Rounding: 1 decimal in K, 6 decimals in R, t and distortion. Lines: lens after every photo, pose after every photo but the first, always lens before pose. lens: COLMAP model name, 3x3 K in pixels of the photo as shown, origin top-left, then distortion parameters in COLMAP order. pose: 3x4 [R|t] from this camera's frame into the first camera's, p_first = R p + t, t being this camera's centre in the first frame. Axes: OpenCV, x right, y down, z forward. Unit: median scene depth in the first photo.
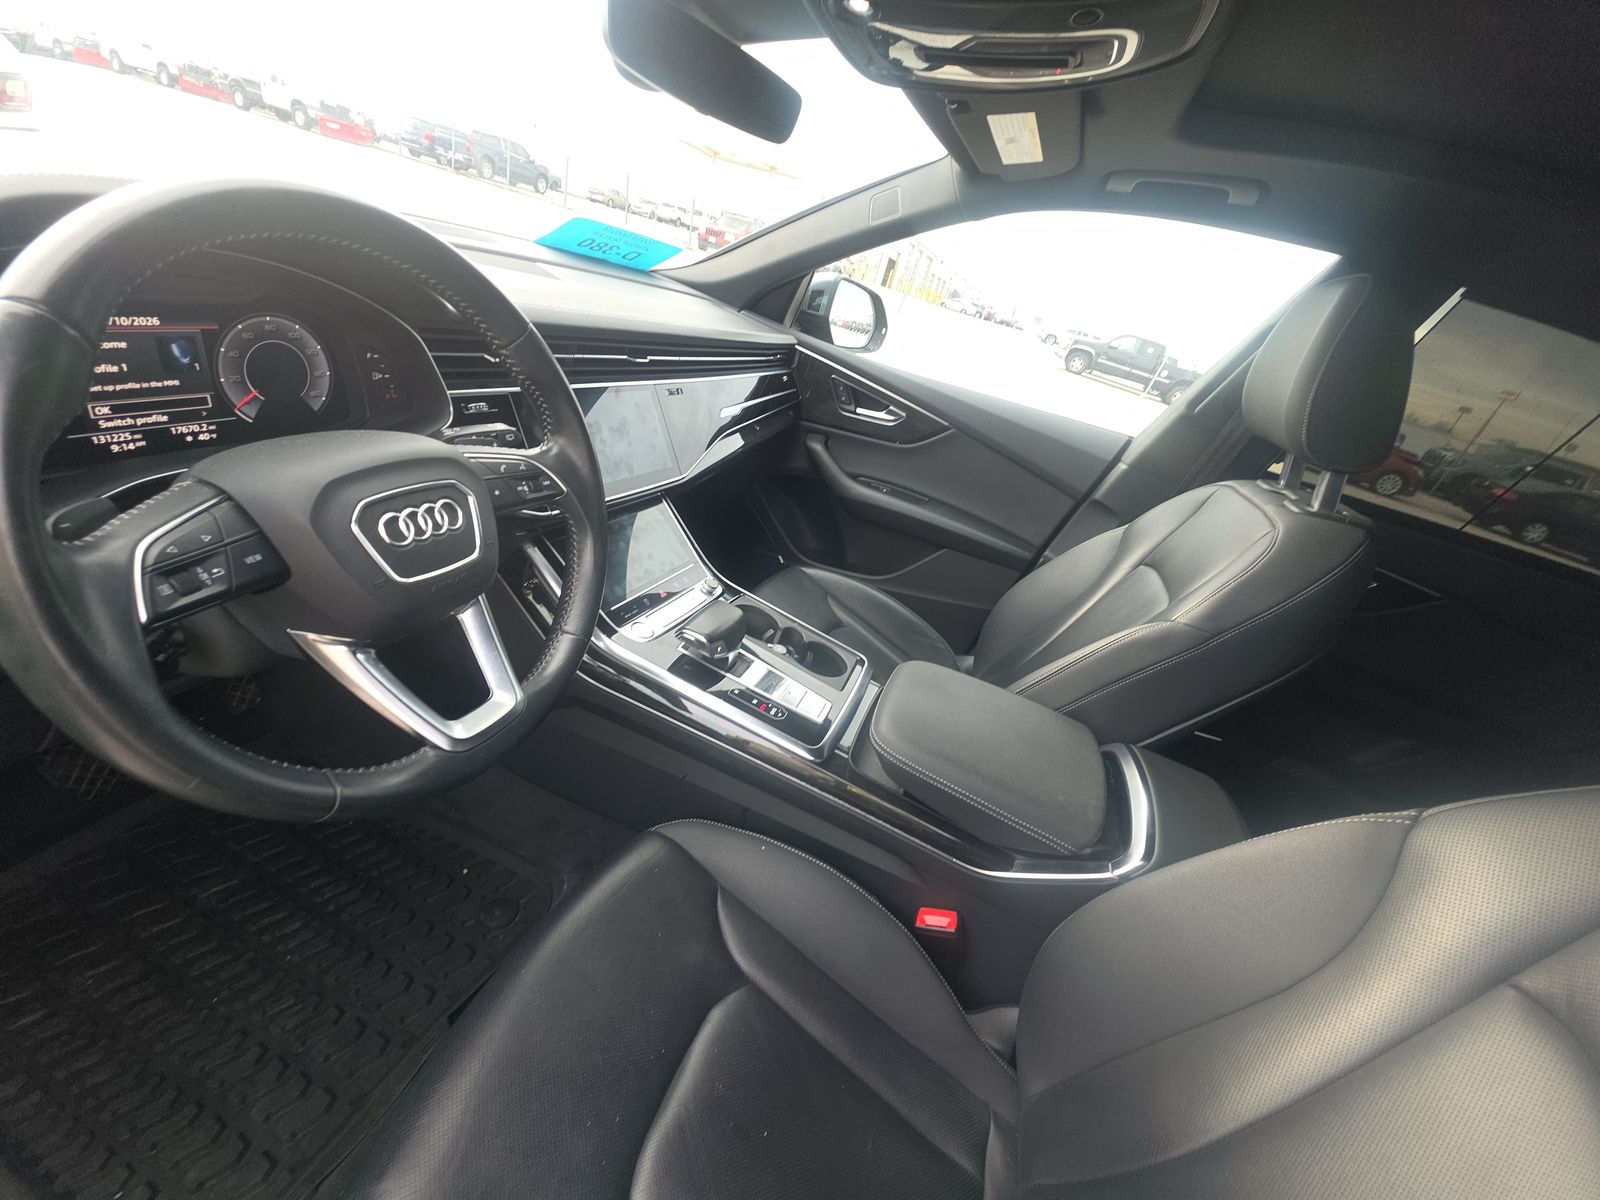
lens RADIAL K [[629.9, 0, 793.0], [0, 629.9, 598.0], [0, 0, 1]] dist [0.006520, -0.004184]
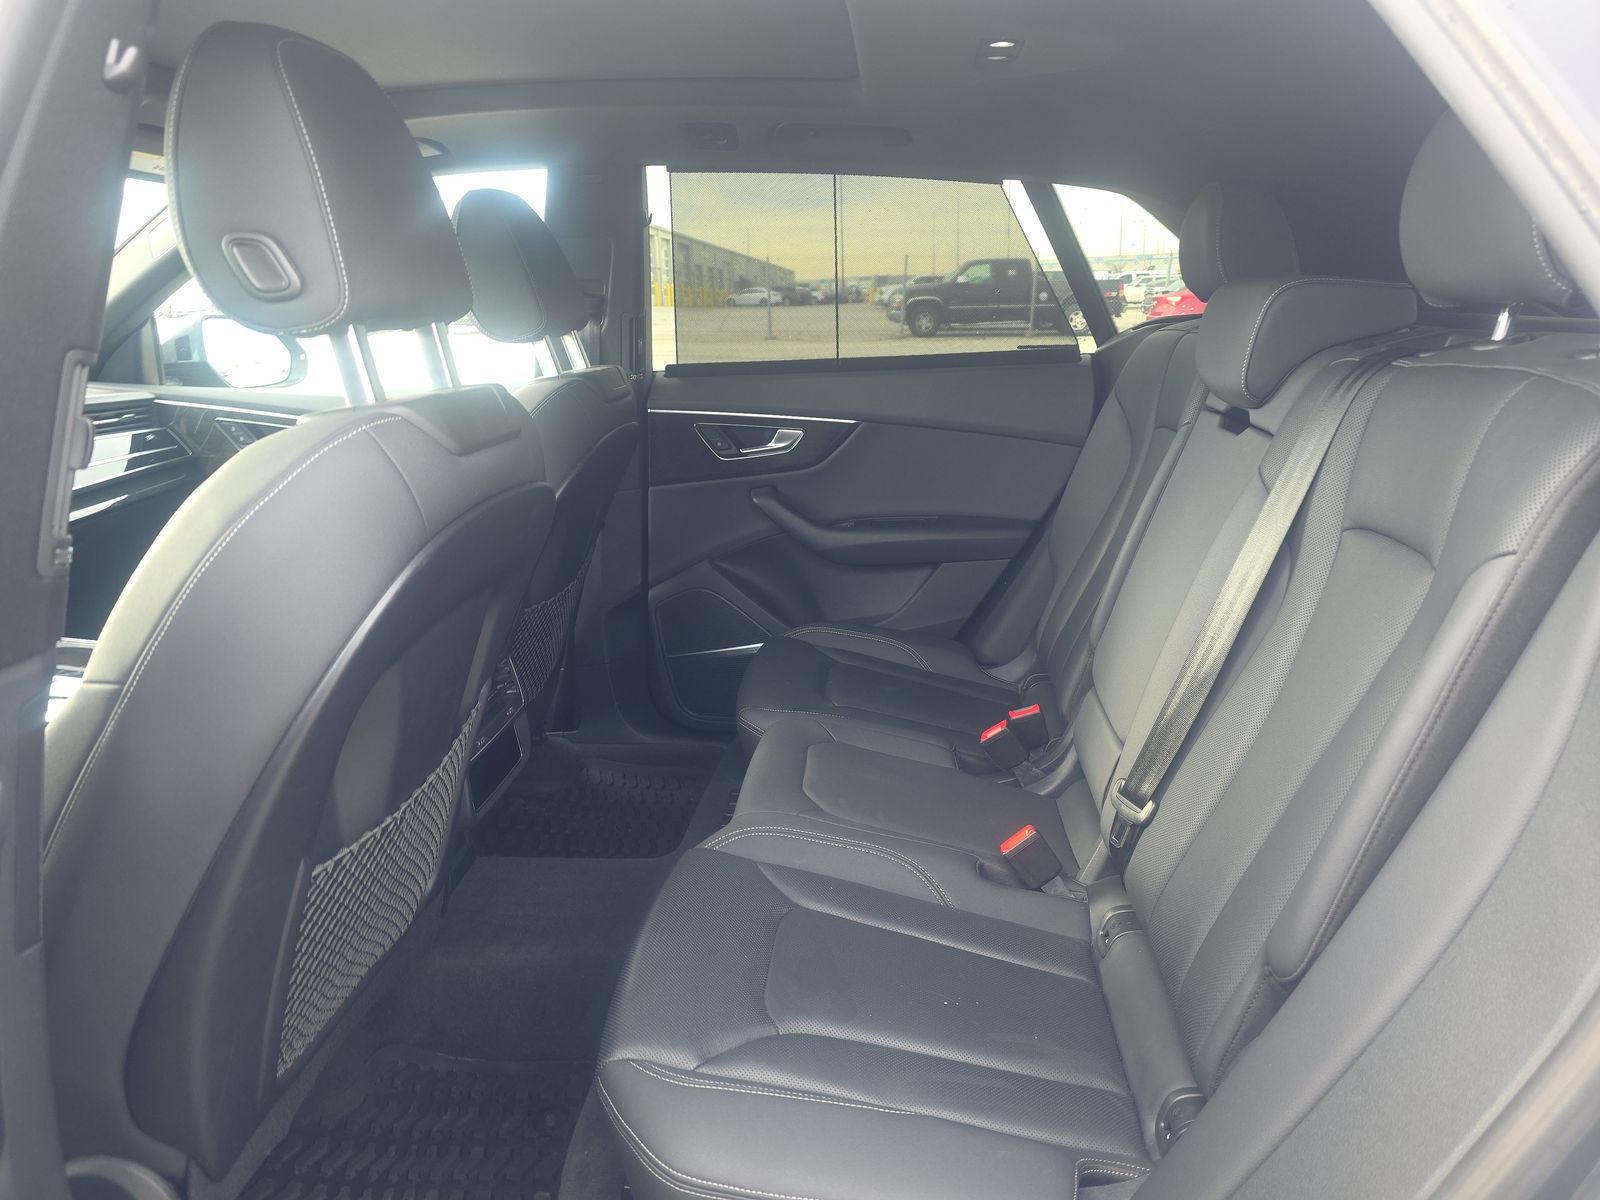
lens RADIAL K [[1092.2, 0, 806.9], [0, 1092.2, 590.8], [0, 0, 1]] dist [0.045051, -0.037006]
pose [[0.922157, -0.341237, 0.182162, 0.807017], [0.370764, 0.913996, -0.164759, 0.738111], [-0.110273, 0.219473, 0.969366, -0.907231]]
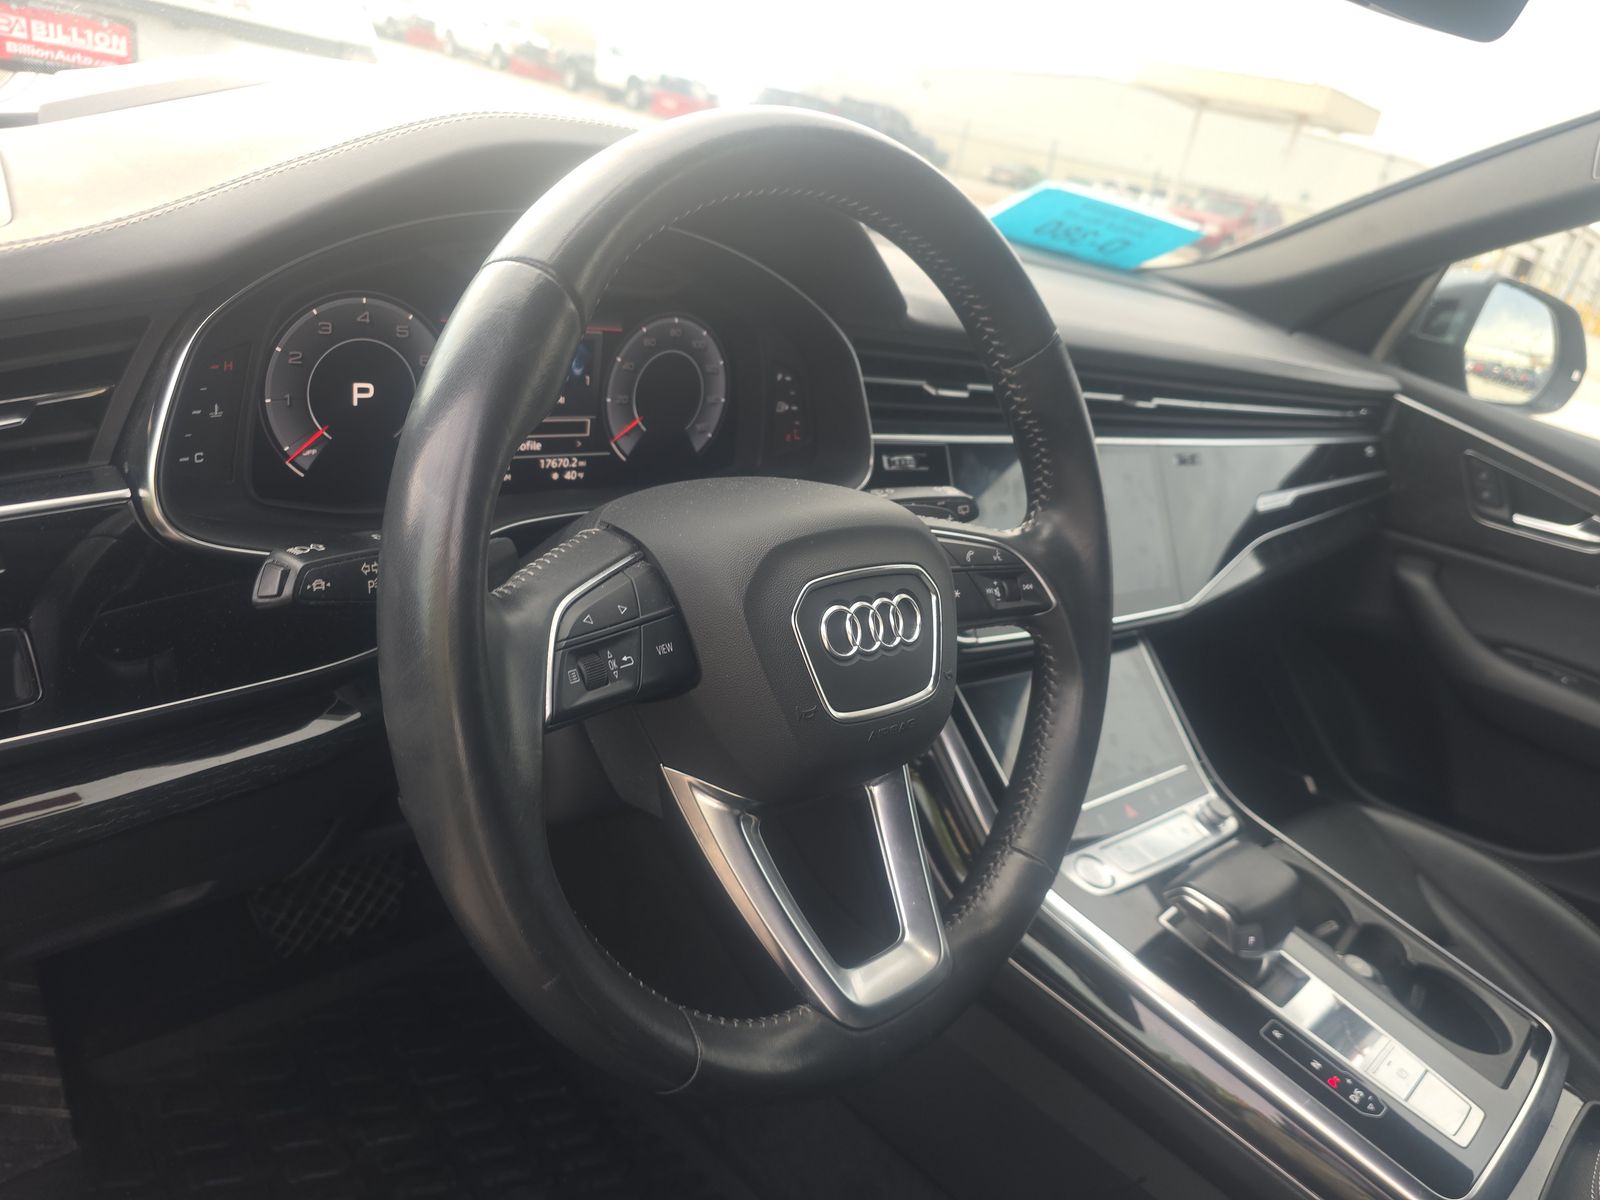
lens RADIAL K [[1092.2, 0, 823.5], [0, 1092.2, 613.0], [0, 0, 1]] dist [0.045051, -0.037006]
pose [[0.919118, 0.109331, -0.378509, -0.118521], [-0.177682, 0.972503, -0.150554, 0.018637], [0.351641, 0.205631, 0.913271, 0.005630]]
